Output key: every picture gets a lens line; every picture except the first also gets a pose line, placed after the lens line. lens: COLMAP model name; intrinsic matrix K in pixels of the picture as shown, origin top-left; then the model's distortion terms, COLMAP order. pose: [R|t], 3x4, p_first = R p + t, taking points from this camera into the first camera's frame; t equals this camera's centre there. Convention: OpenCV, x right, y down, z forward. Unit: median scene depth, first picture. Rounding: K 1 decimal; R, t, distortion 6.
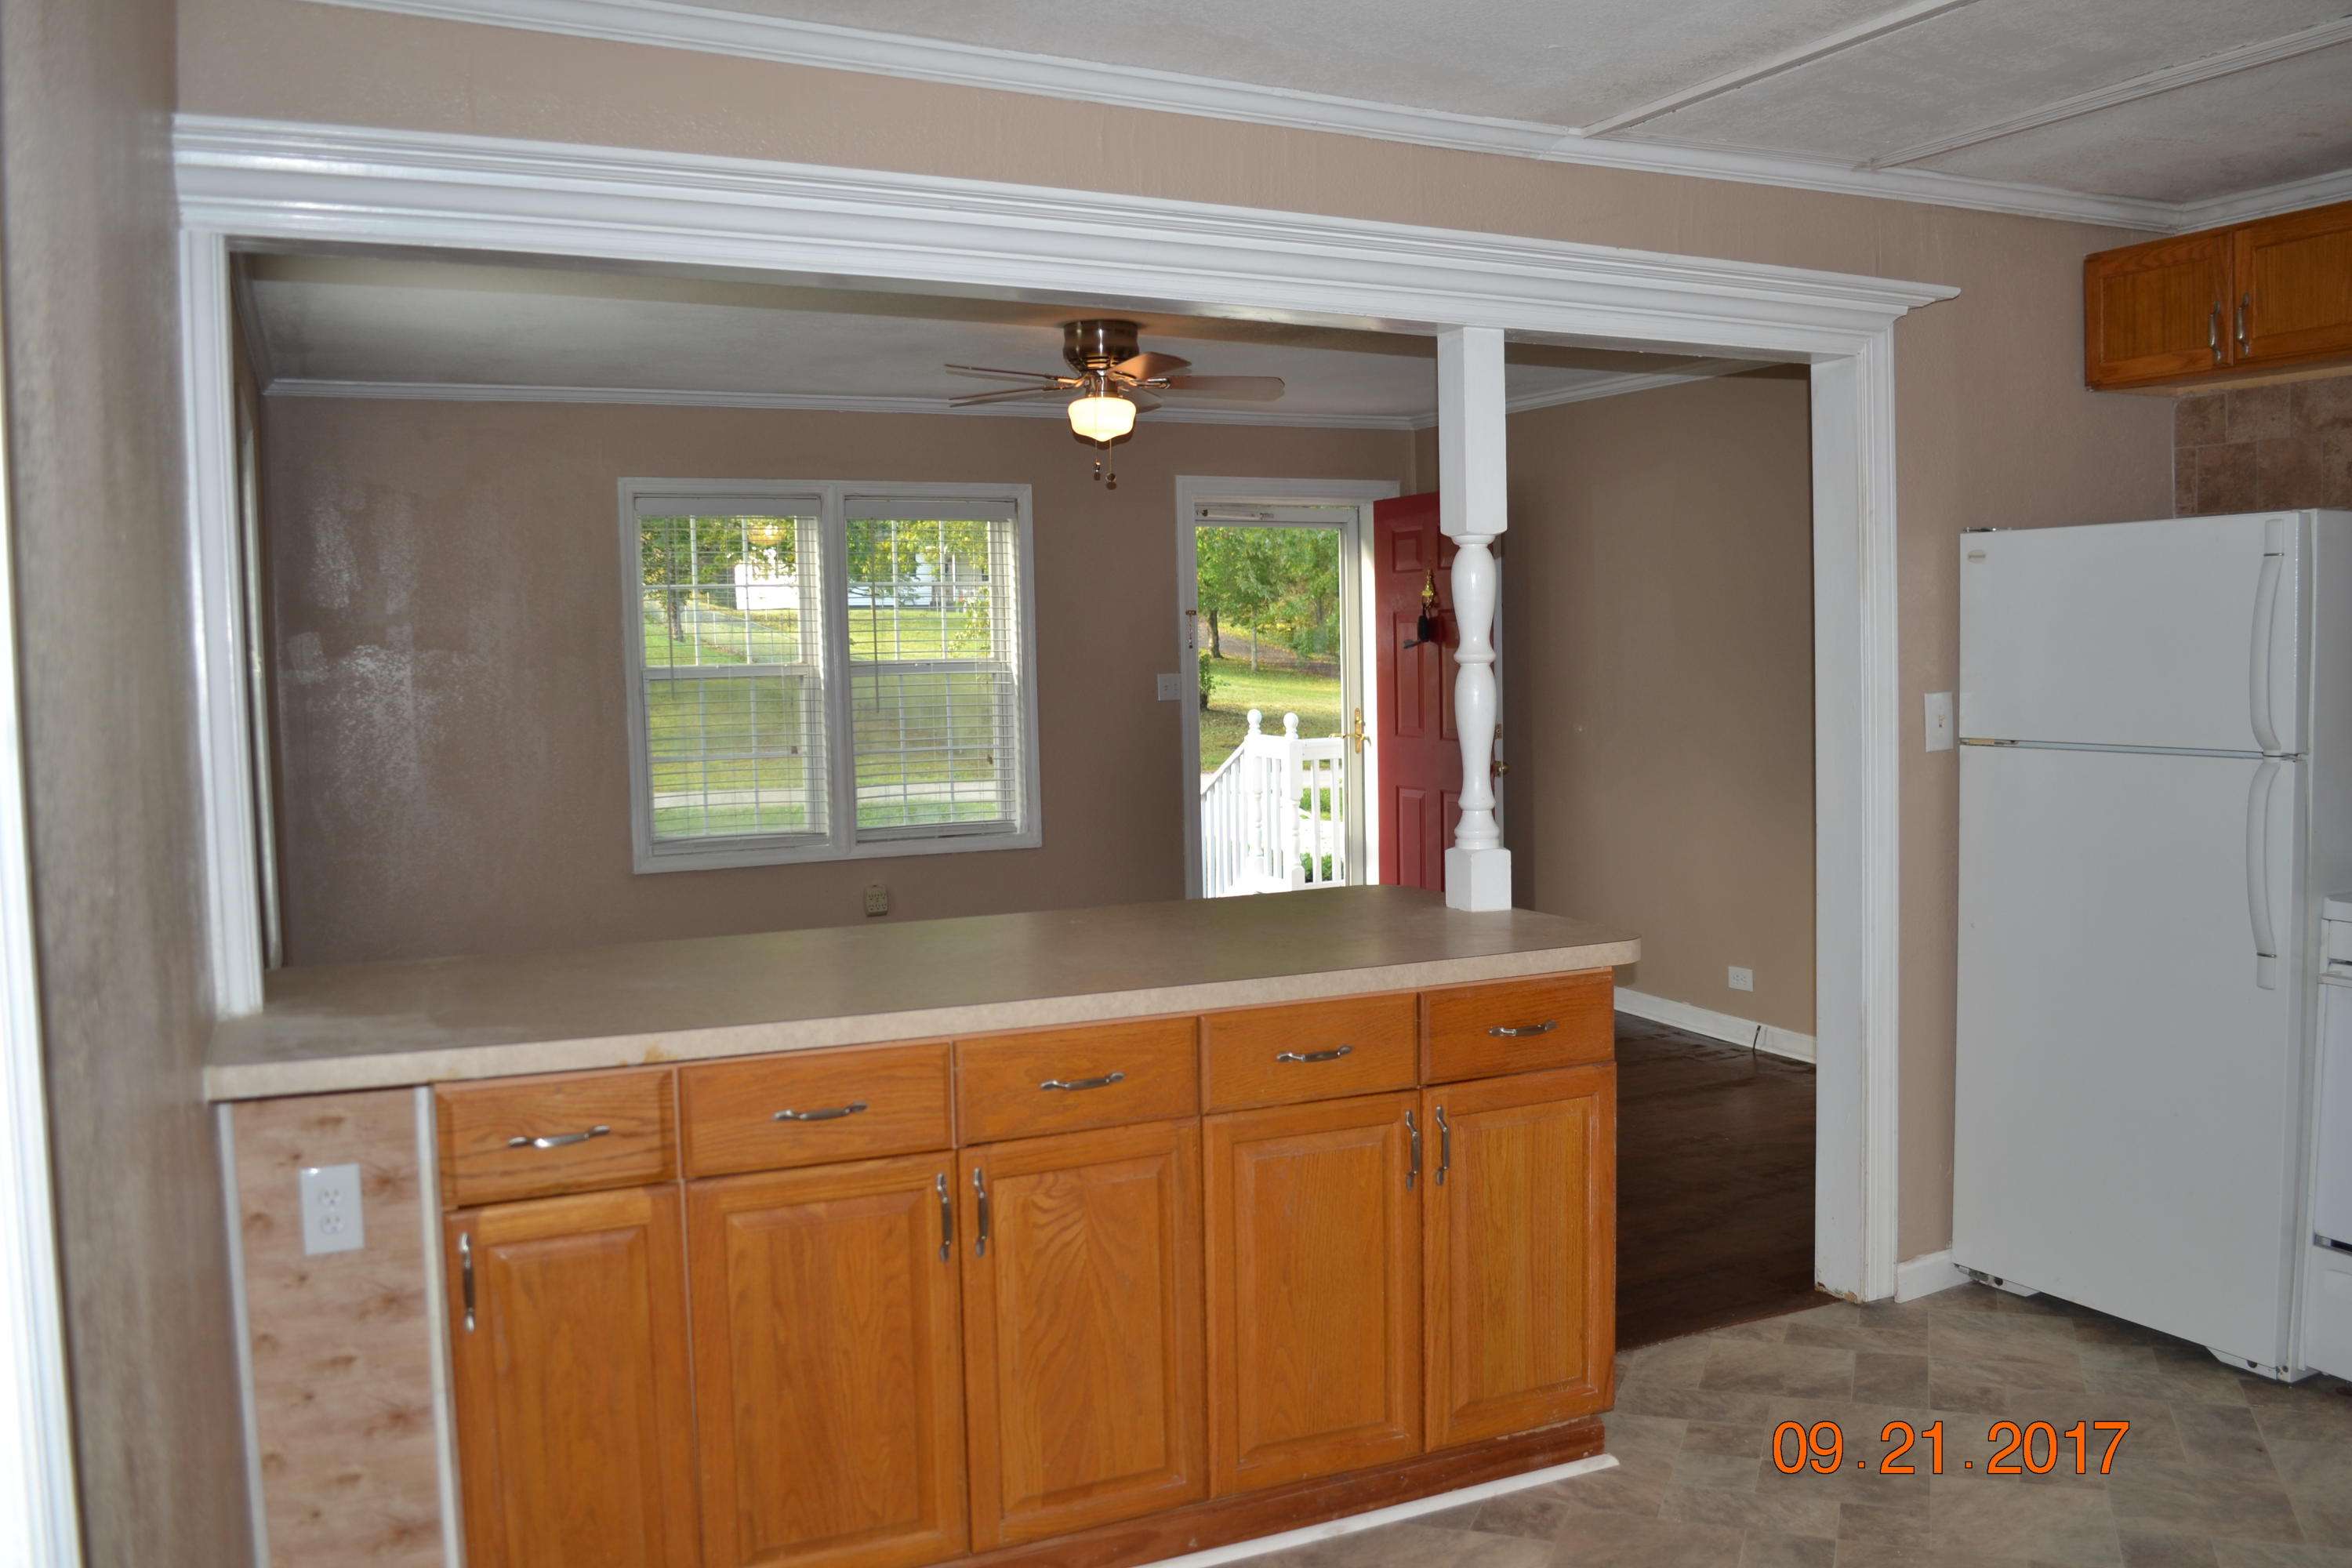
lens RADIAL K [[1903.9, 0, 1232.9], [0, 1903.9, 786.5], [0, 0, 1]] dist [-0.083241, 0.013084]
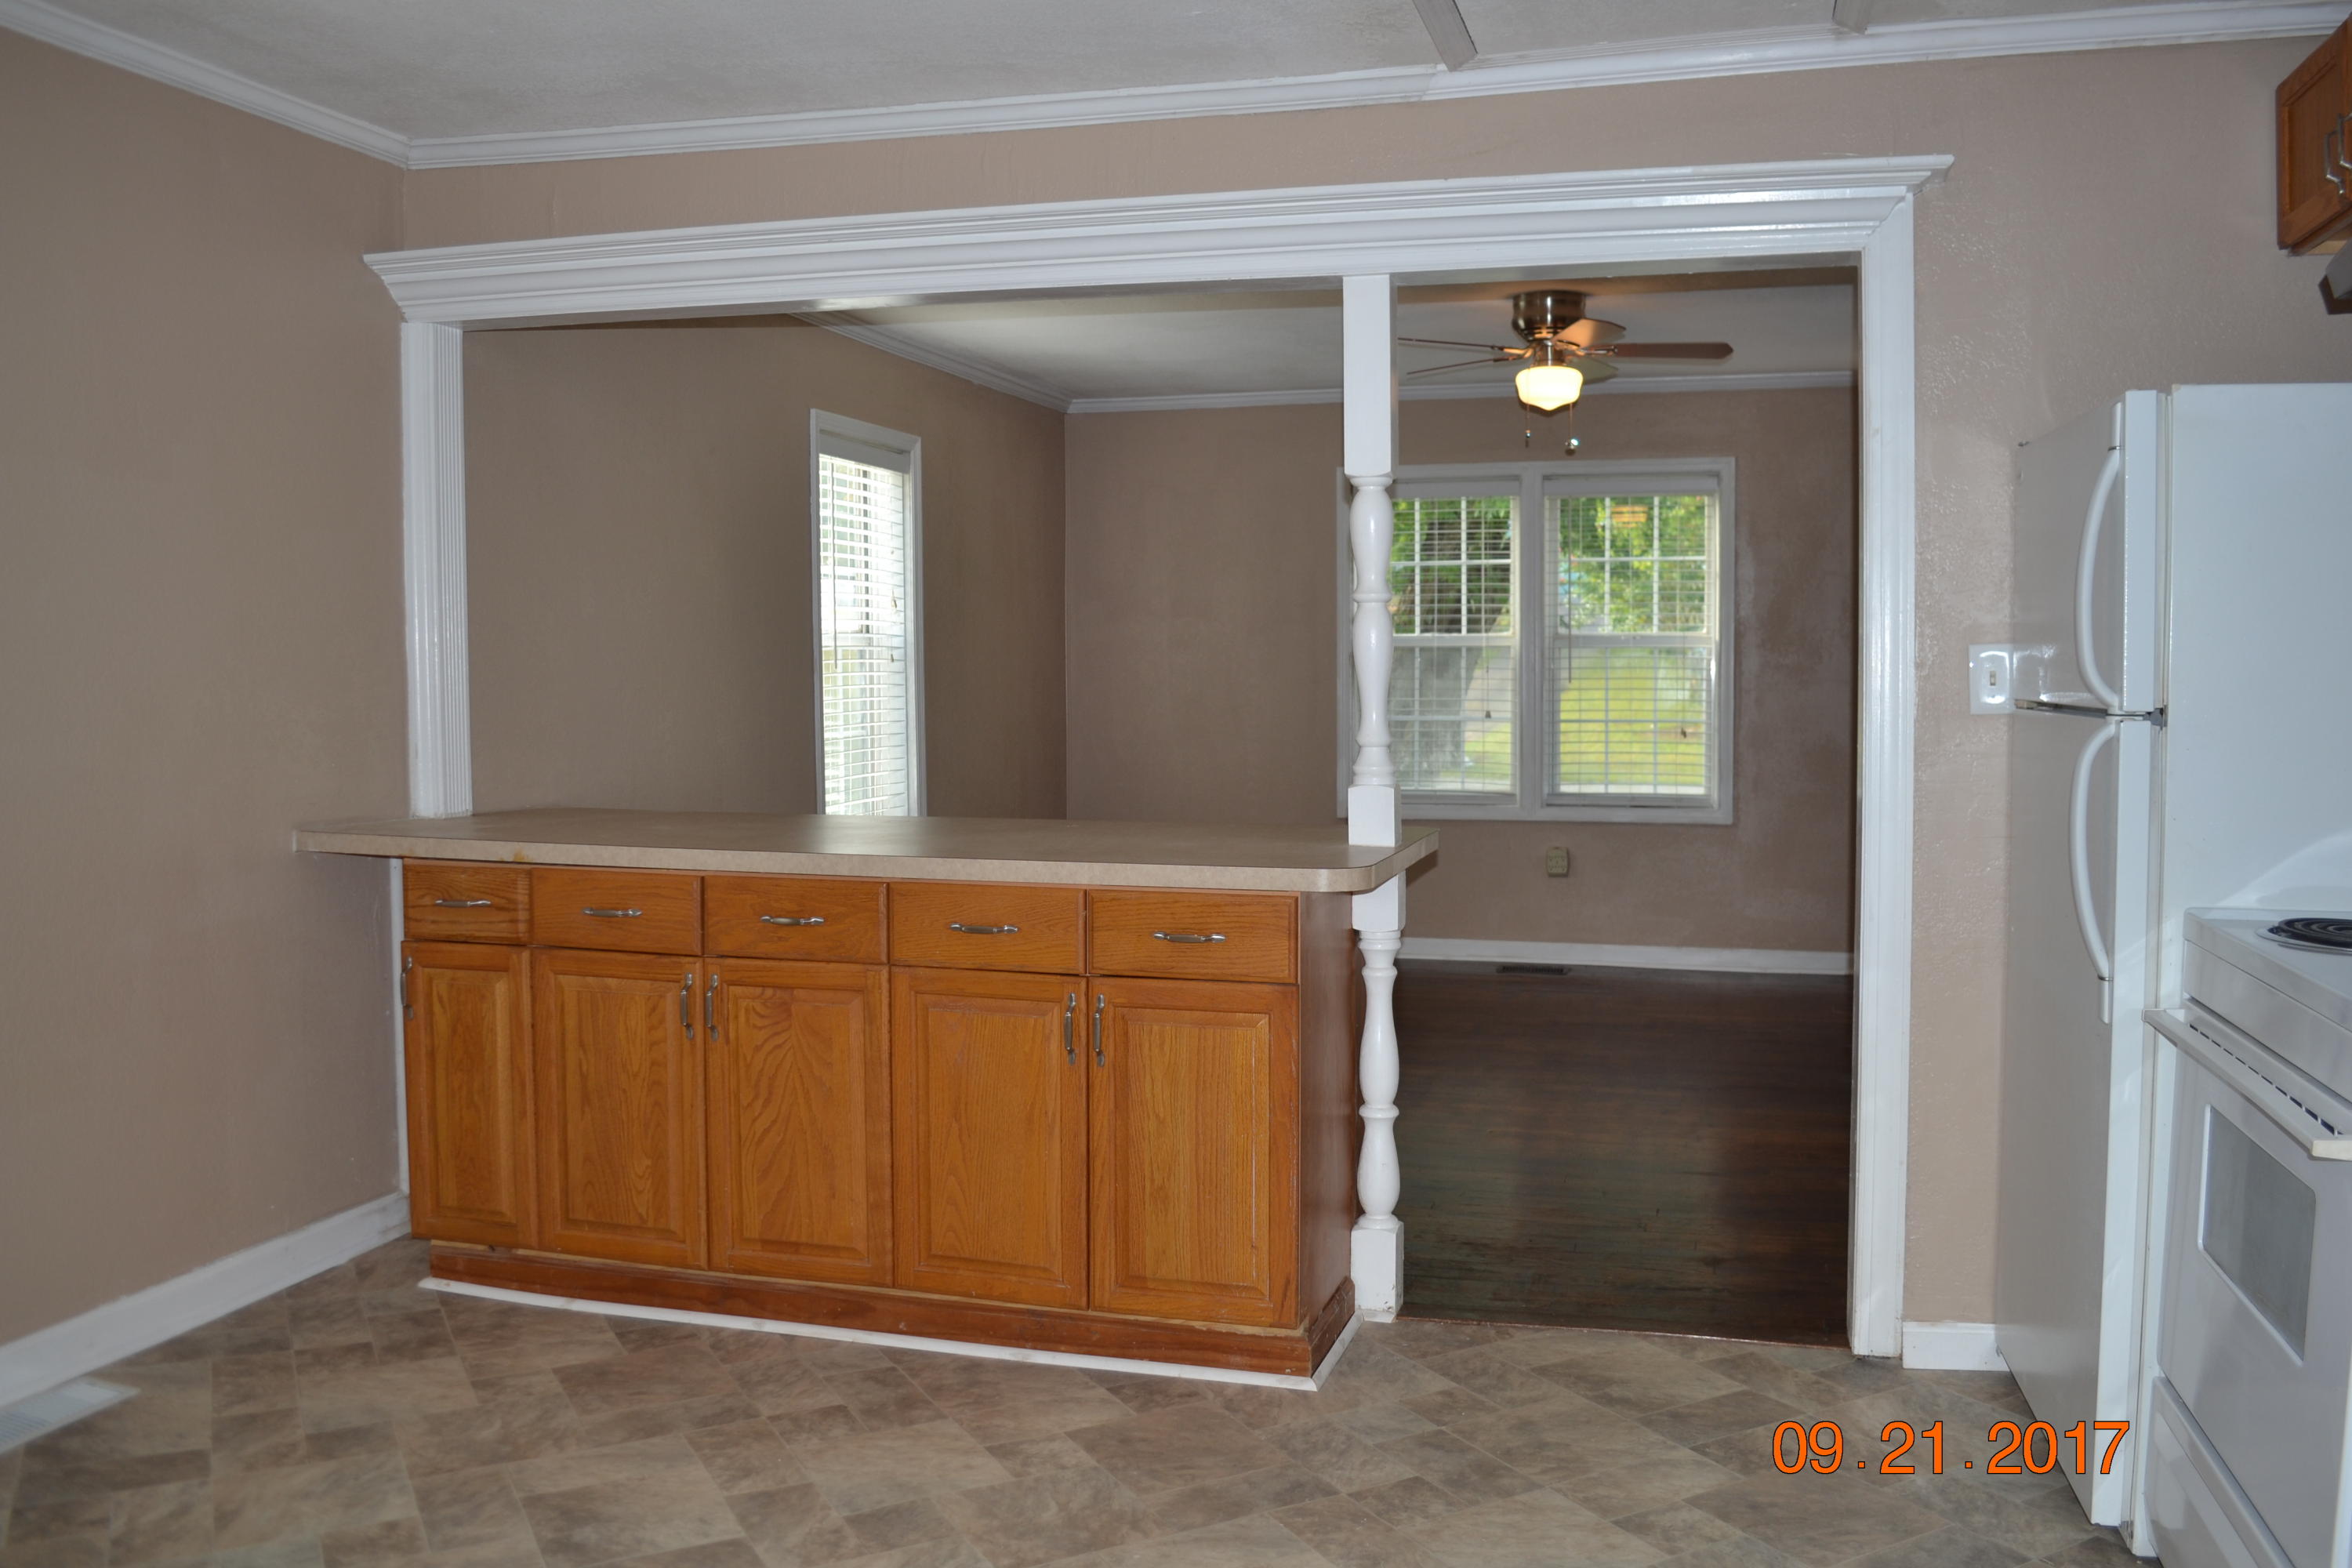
lens RADIAL K [[1903.9, 0, 1180.4], [0, 1903.9, 774.3], [0, 0, 1]] dist [-0.083241, 0.013084]
pose [[0.749692, 0.054852, -0.659510, 0.744544], [-0.059392, 0.998114, 0.015501, 0.018116], [0.659117, 0.027549, 0.751536, 0.169055]]
